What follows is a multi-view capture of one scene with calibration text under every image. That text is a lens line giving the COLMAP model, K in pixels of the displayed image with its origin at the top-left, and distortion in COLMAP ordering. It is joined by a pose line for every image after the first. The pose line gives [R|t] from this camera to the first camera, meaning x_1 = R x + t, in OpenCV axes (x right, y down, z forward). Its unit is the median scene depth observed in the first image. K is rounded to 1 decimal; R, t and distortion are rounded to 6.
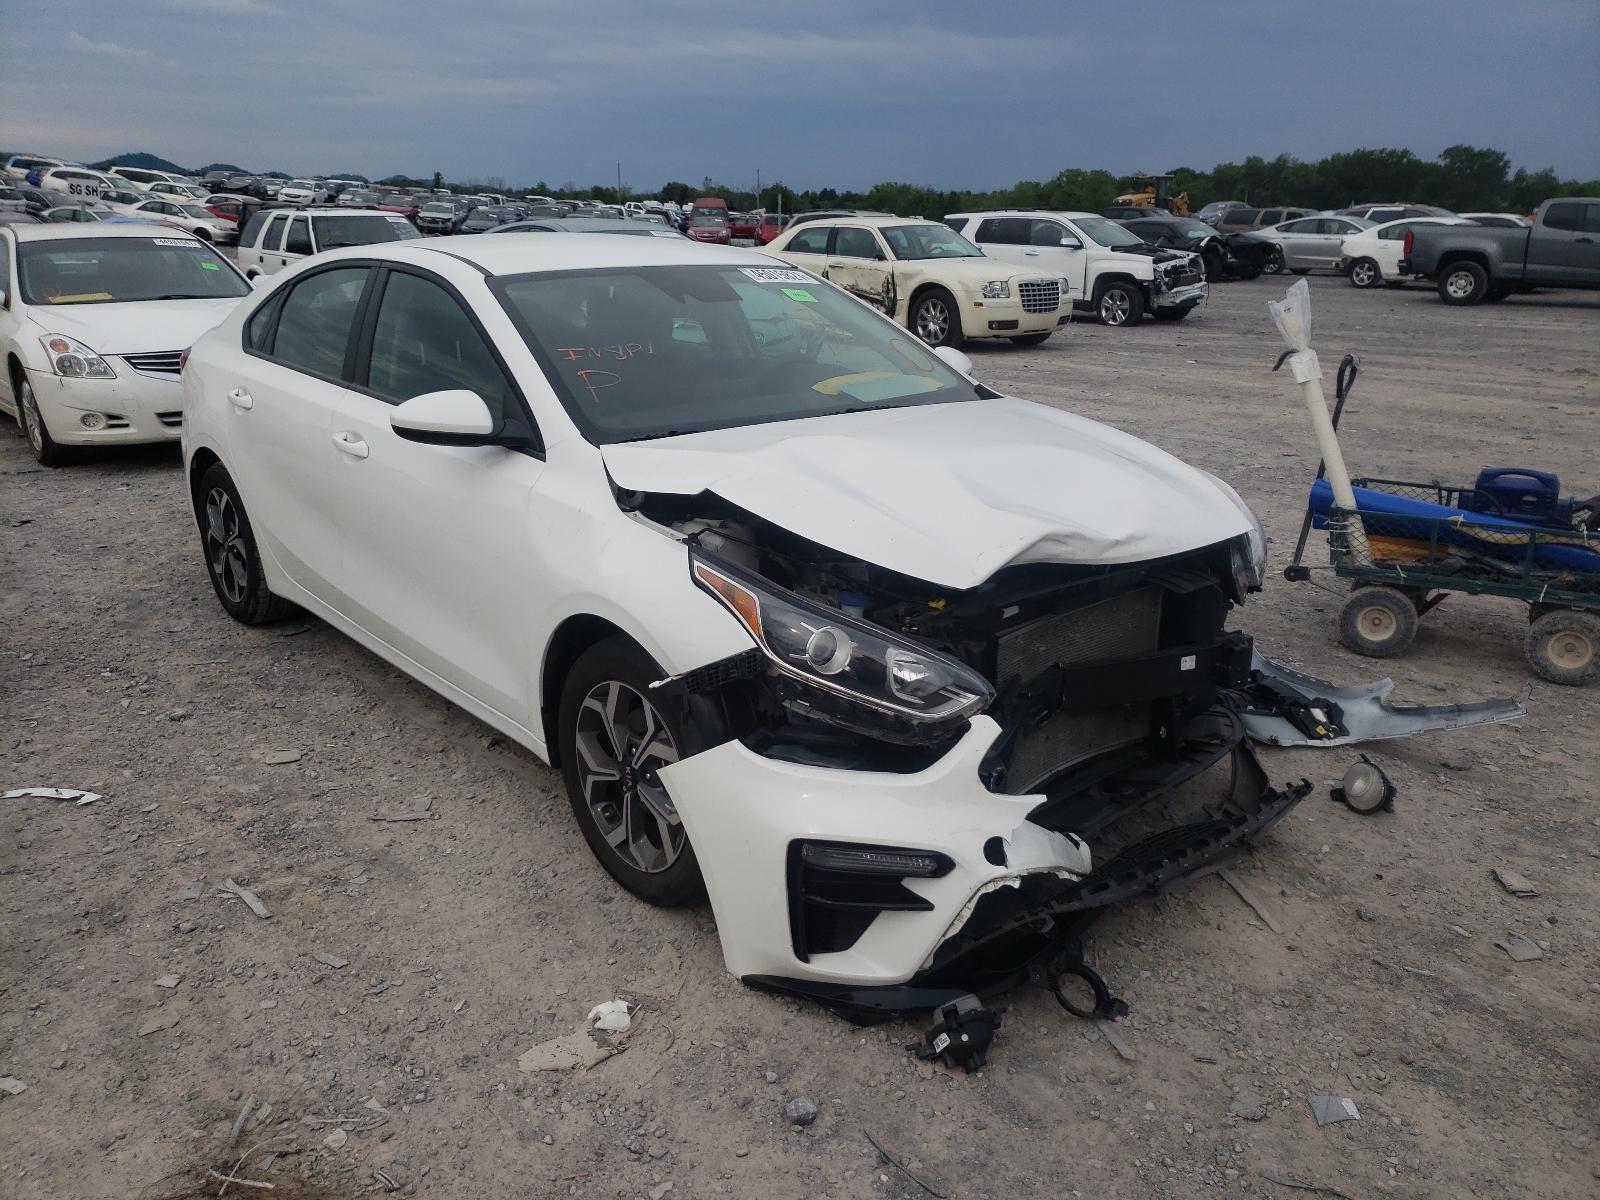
lens RADIAL K [[1193.9, 0, 800.0], [0, 1193.9, 600.0], [0, 0, 1]] dist [0.023922, -0.008392]
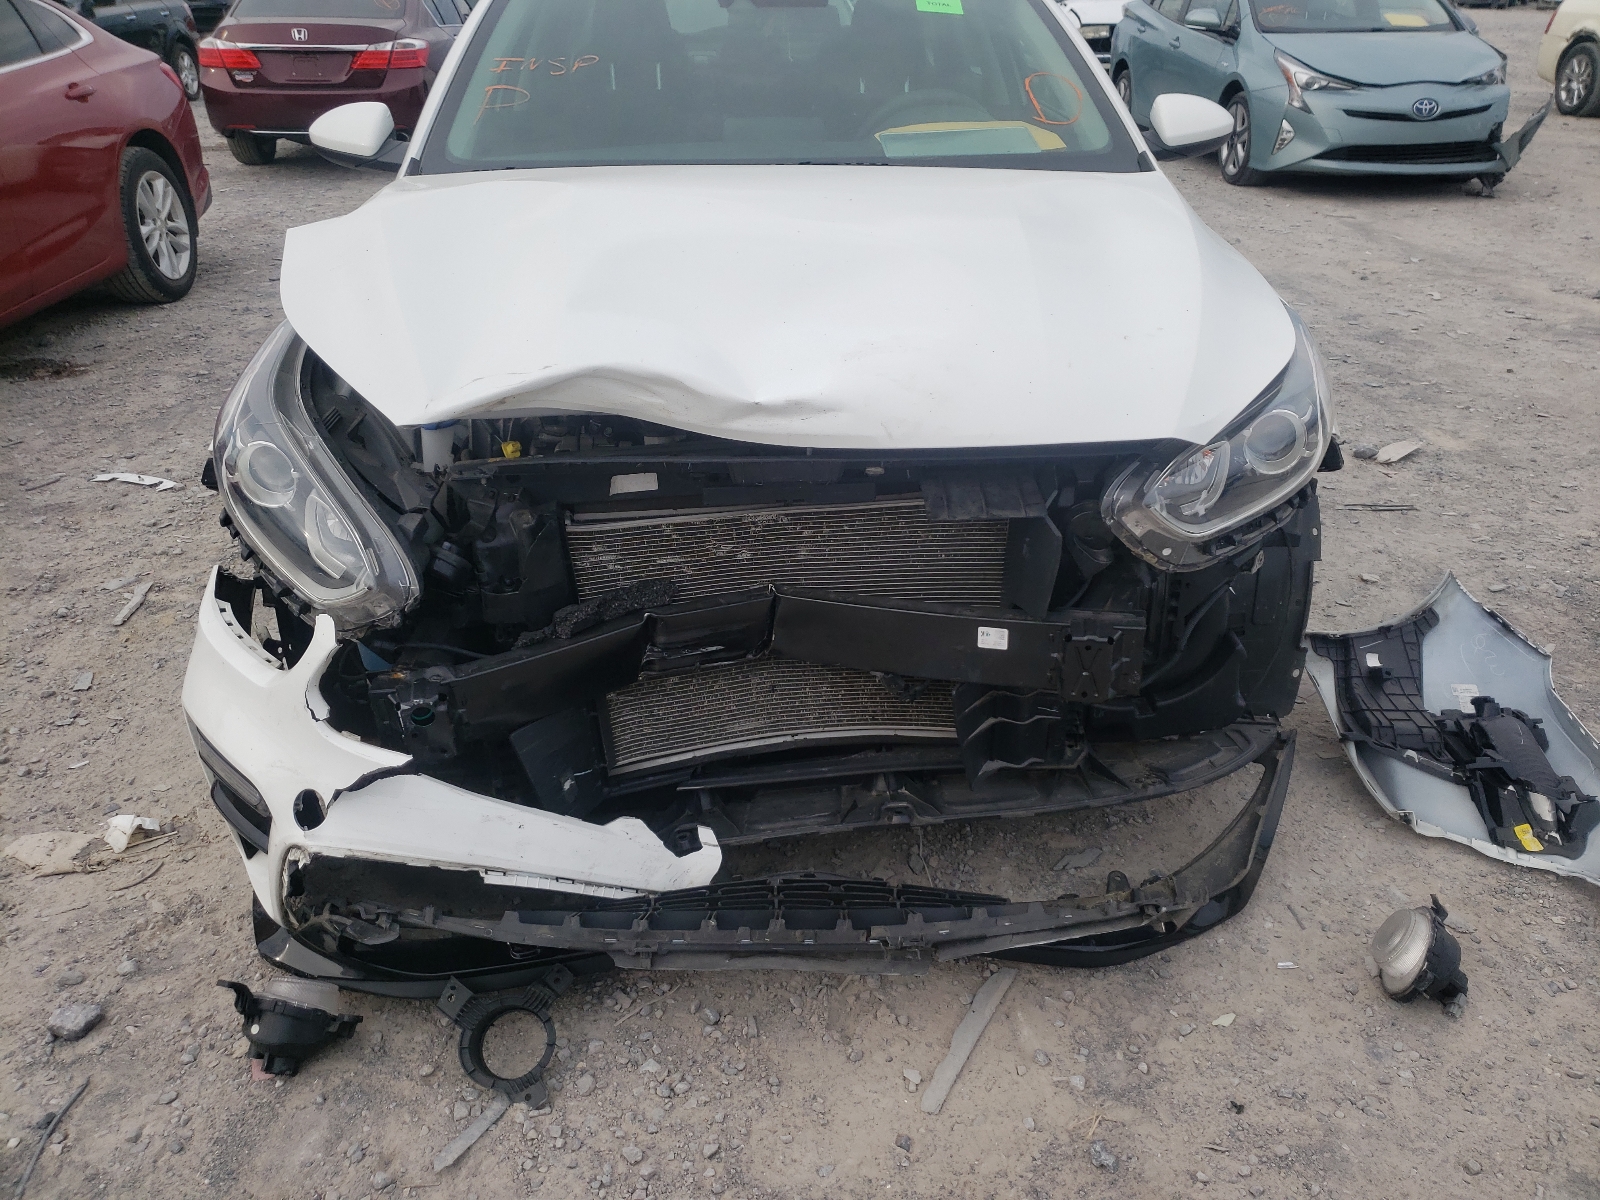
lens RADIAL K [[1192.2, 0, 800.0], [0, 1192.2, 600.0], [0, 0, 1]] dist [0.039031, 0.000813]
pose [[0.801944, 0.256243, -0.539653, 0.619355], [-0.161693, 0.962722, 0.216846, -0.086894], [0.575101, -0.086640, 0.813482, 0.512894]]
